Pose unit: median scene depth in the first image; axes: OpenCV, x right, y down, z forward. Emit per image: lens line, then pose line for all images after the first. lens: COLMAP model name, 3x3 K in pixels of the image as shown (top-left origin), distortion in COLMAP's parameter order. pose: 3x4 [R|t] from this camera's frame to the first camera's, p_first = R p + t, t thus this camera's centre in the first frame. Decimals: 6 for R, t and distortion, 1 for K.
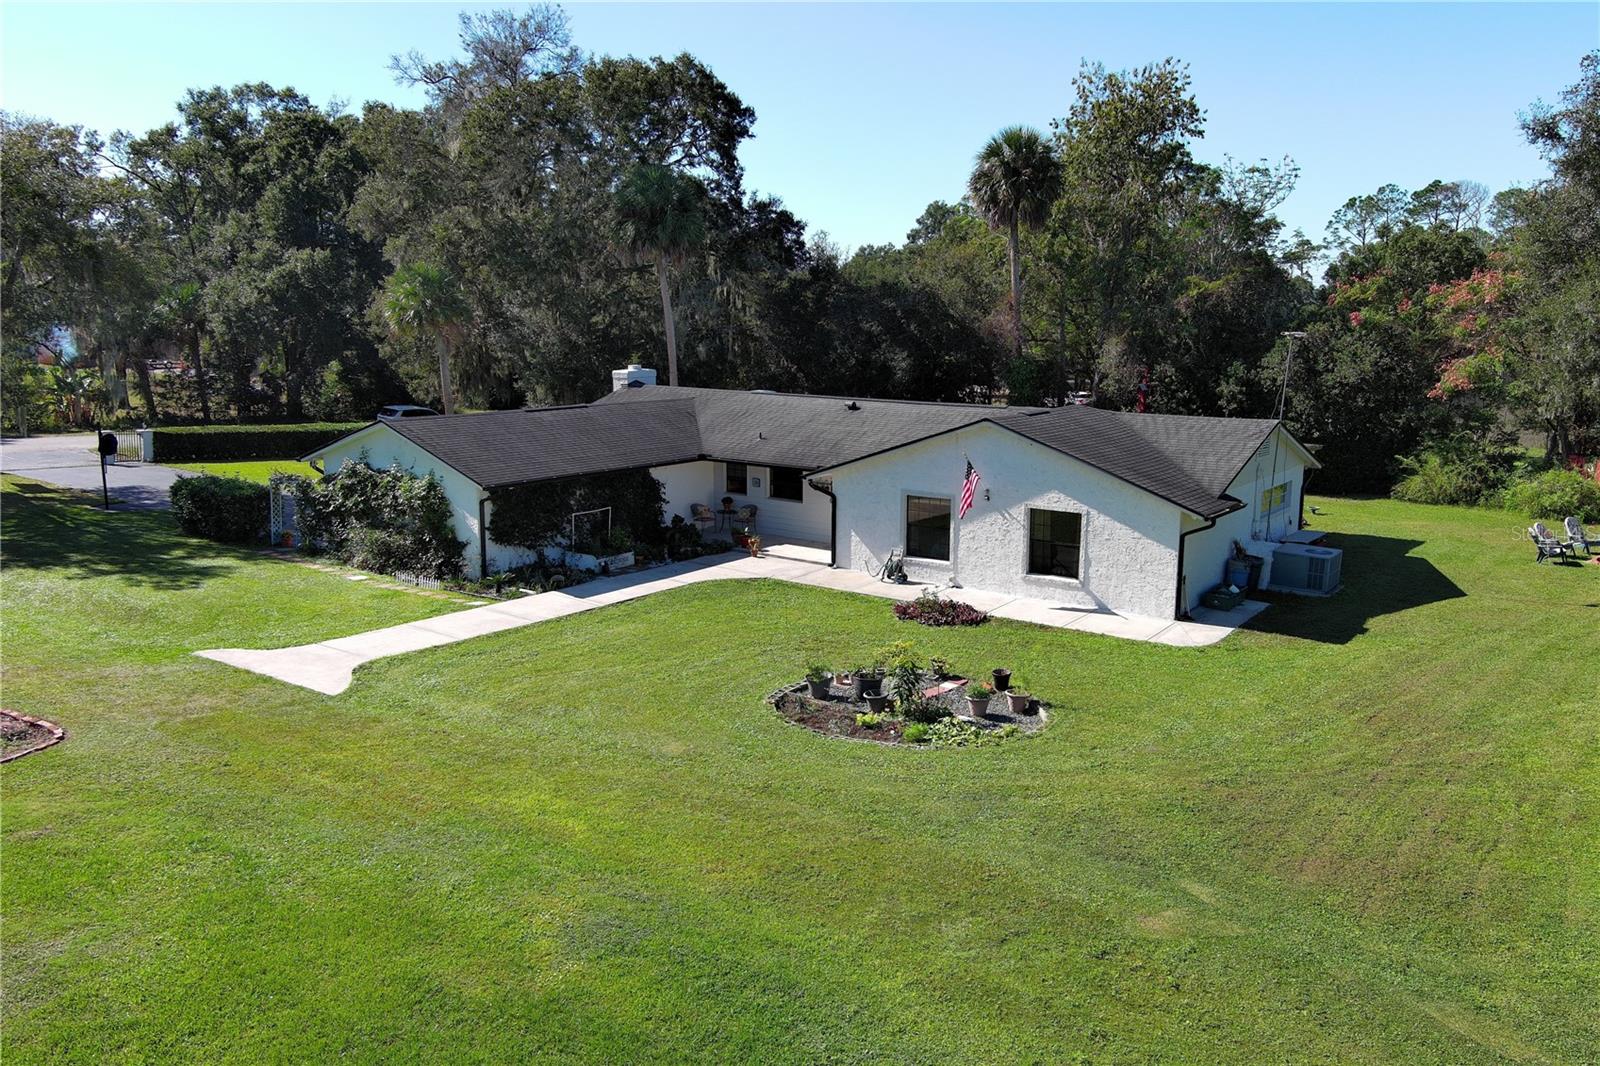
lens RADIAL K [[1236.1, 0, 798.3], [0, 1236.1, 526.8], [0, 0, 1]] dist [0.027281, -0.050284]
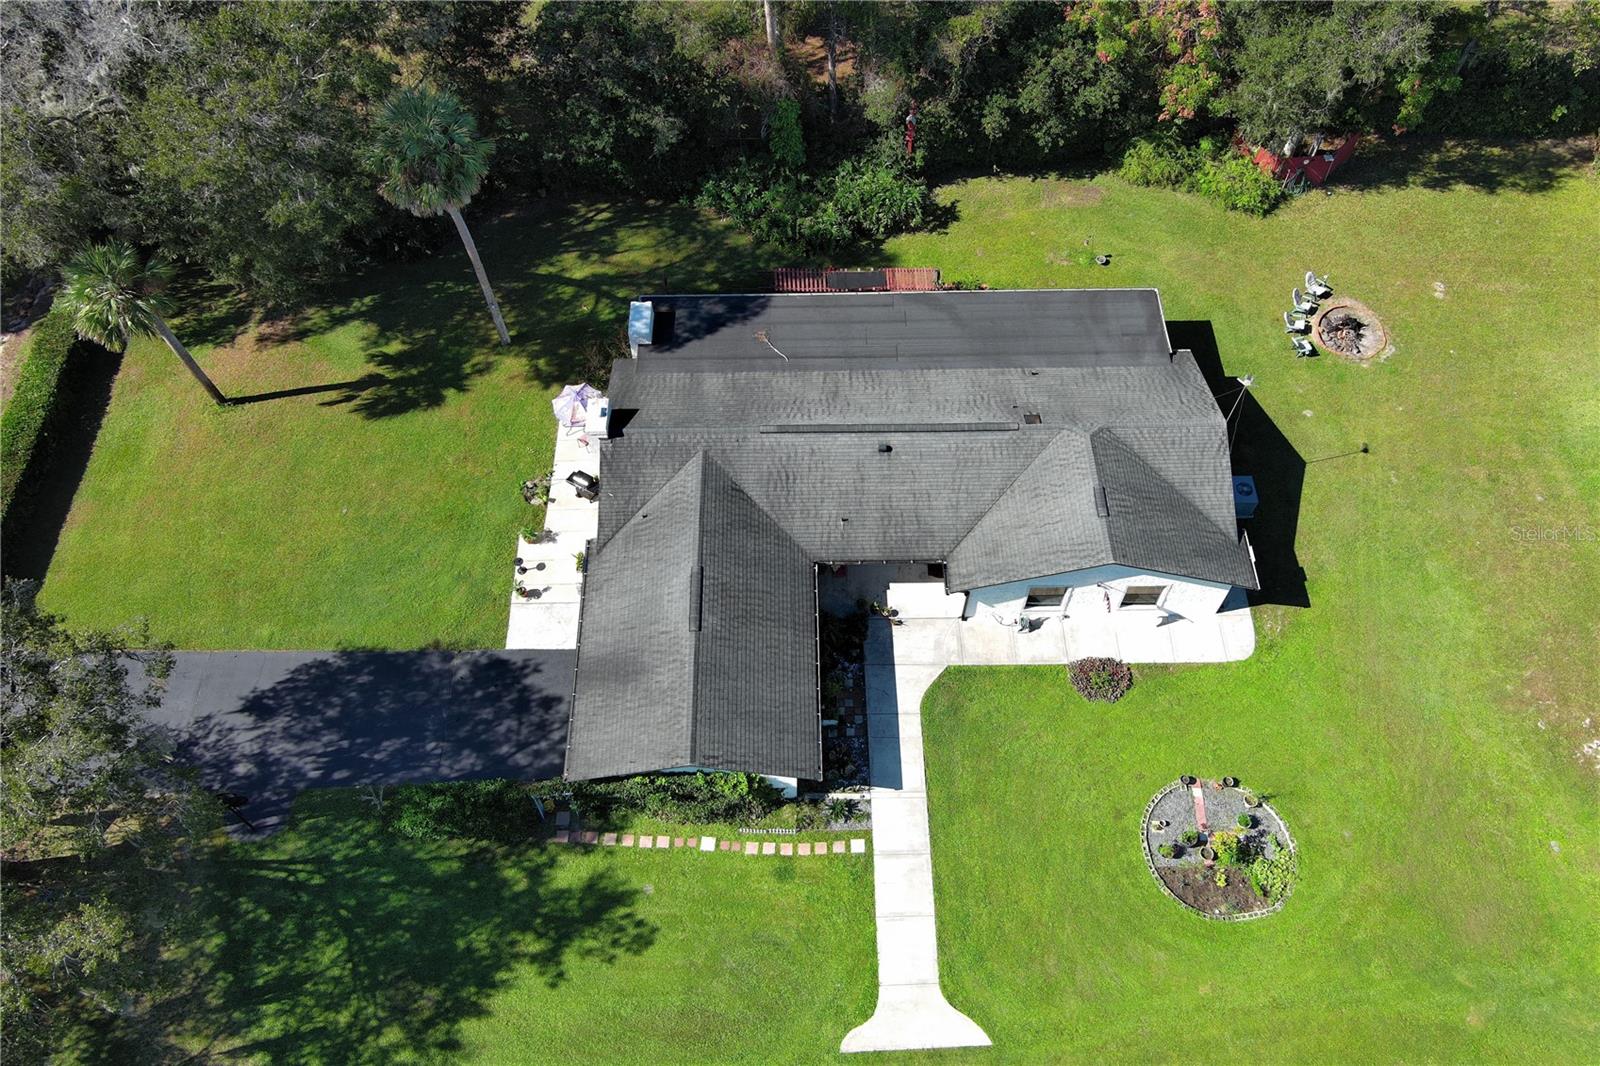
lens RADIAL K [[1236.1, 0, 798.3], [0, 1236.1, 526.8], [0, 0, 1]] dist [0.027281, -0.050284]
pose [[0.792914, -0.519662, 0.318180, -0.544162], [0.118019, 0.643264, 0.756493, -1.186509], [-0.597795, -0.562283, 0.571383, 0.413280]]
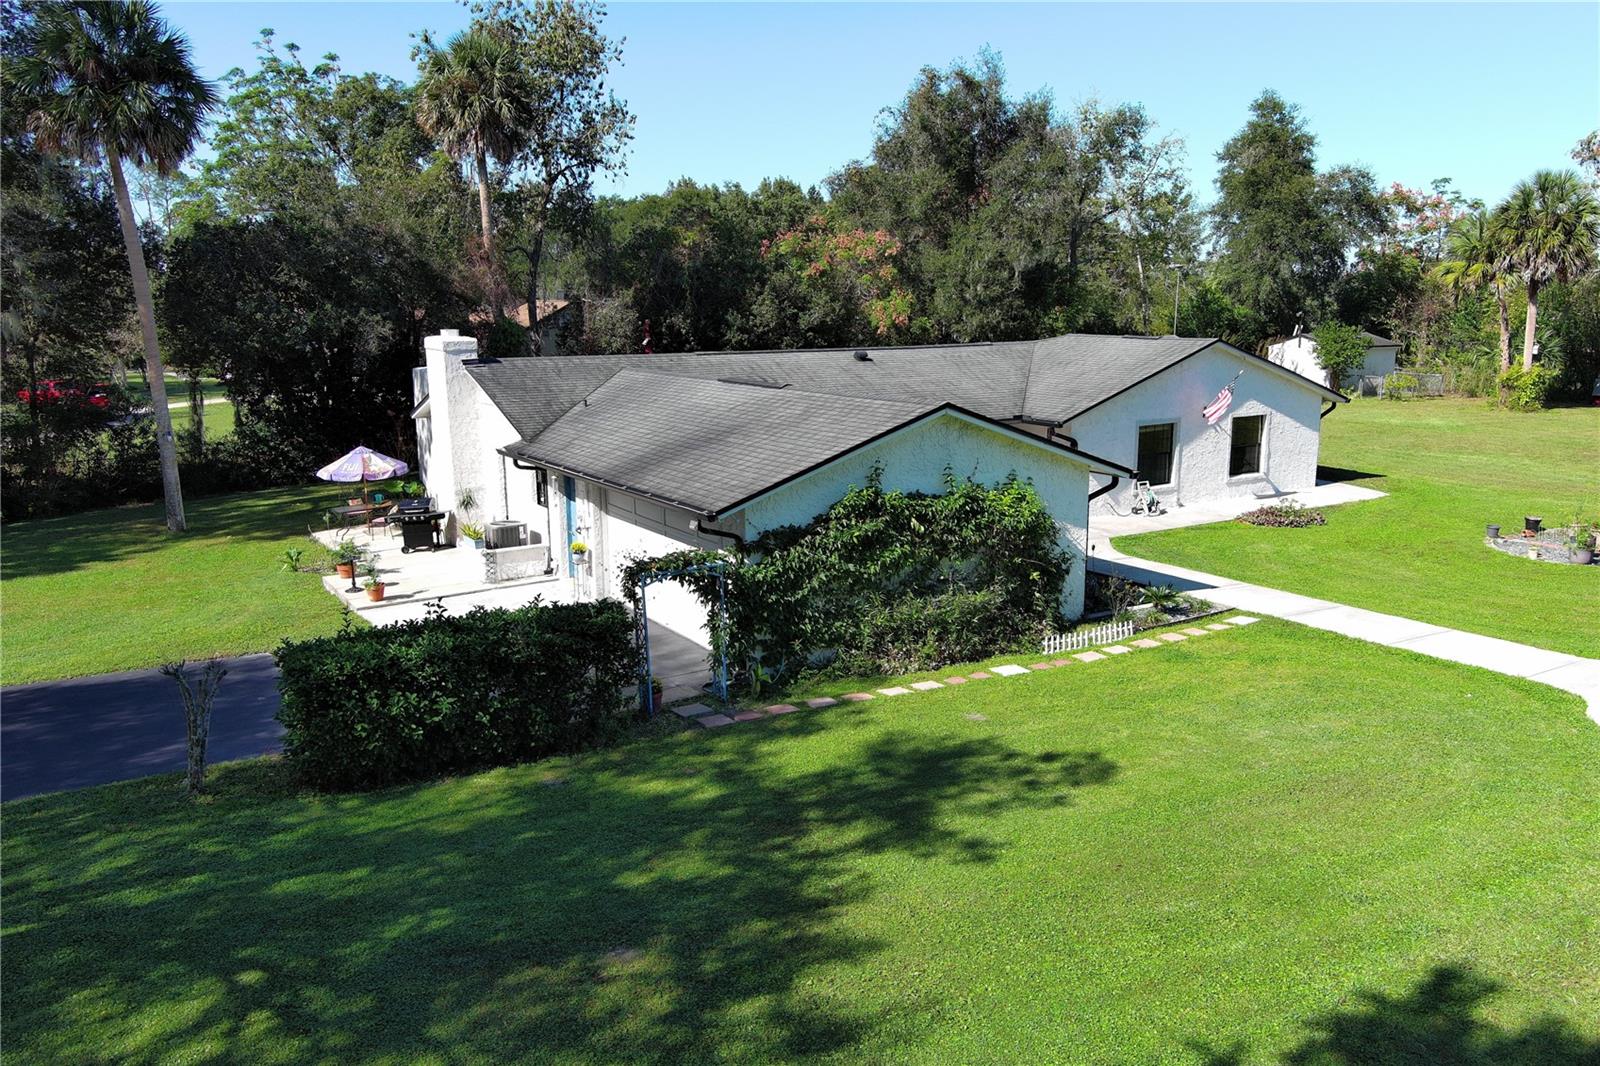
lens RADIAL K [[1231.0, 0, 800.0], [0, 1231.0, 533.0], [0, 0, 1]] dist [0.031363, -0.001037]
pose [[0.372217, -0.186309, 0.909254, -0.955384], [0.171596, 0.976572, 0.129857, -0.120810], [-0.912146, 0.107689, 0.395466, 0.893679]]
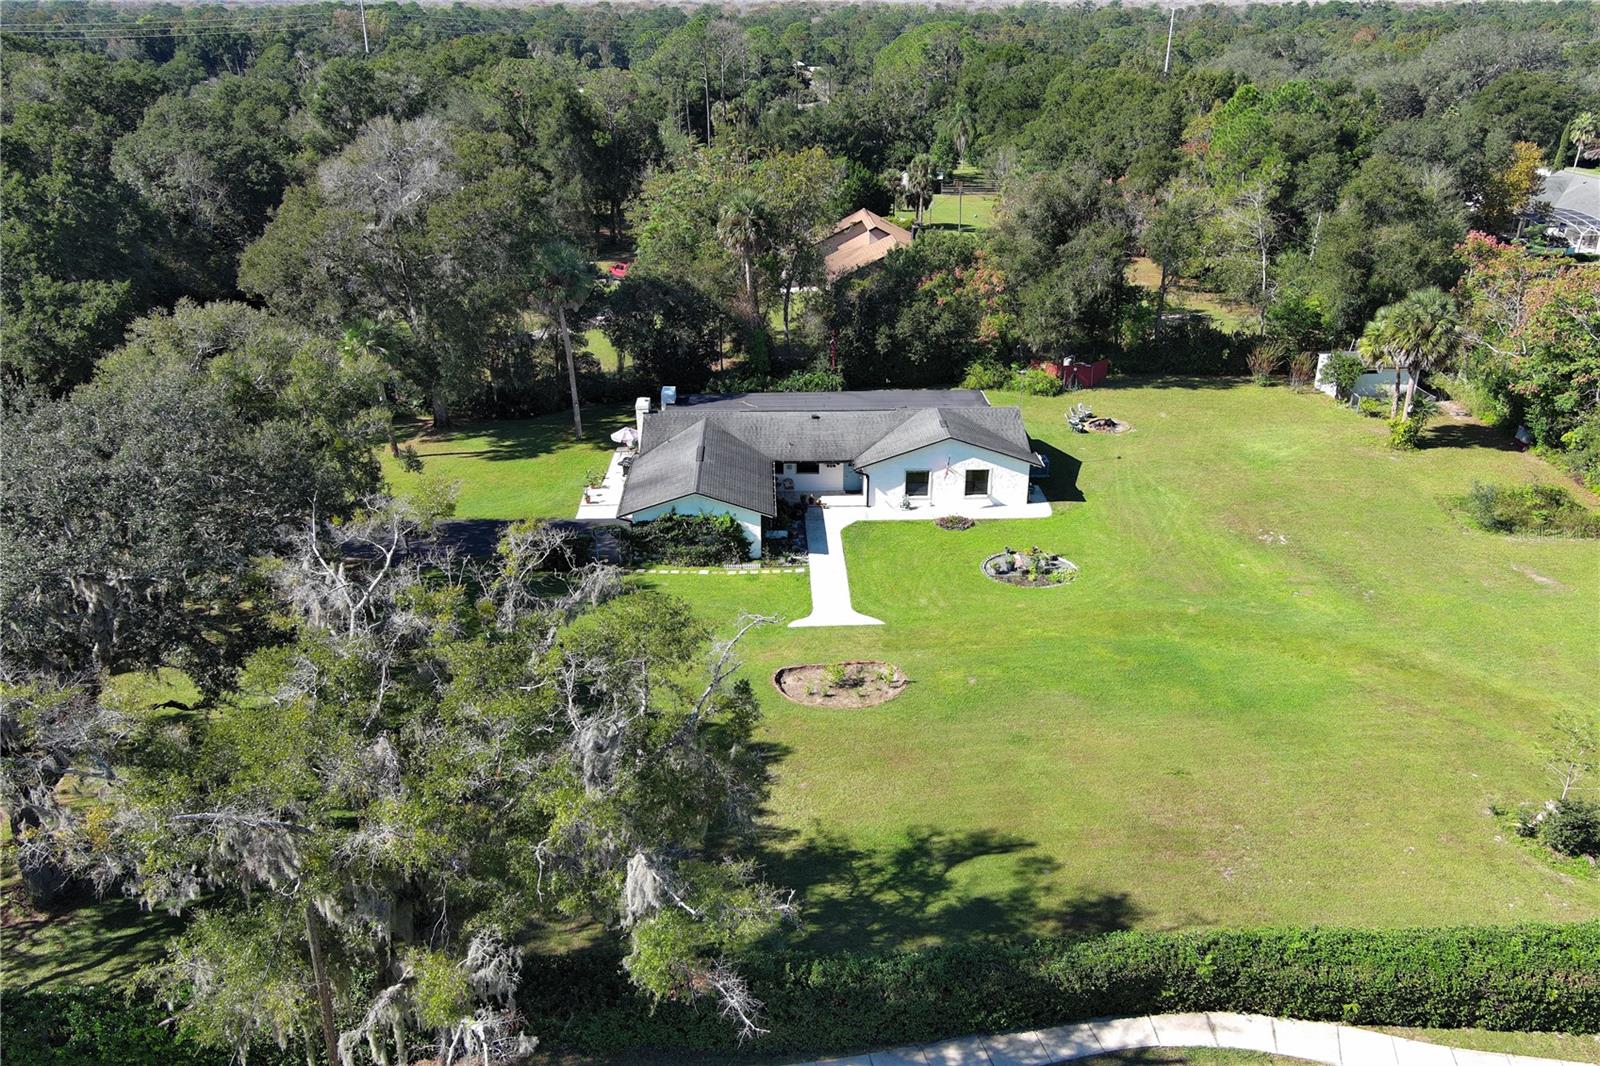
lens RADIAL K [[1236.1, 0, 798.3], [0, 1236.1, 526.8], [0, 0, 1]] dist [0.027281, -0.050284]
pose [[0.781671, -0.253781, 0.569725, -1.420814], [0.115028, 0.956463, 0.268231, -0.572976], [-0.612992, -0.144134, 0.776831, -0.665244]]
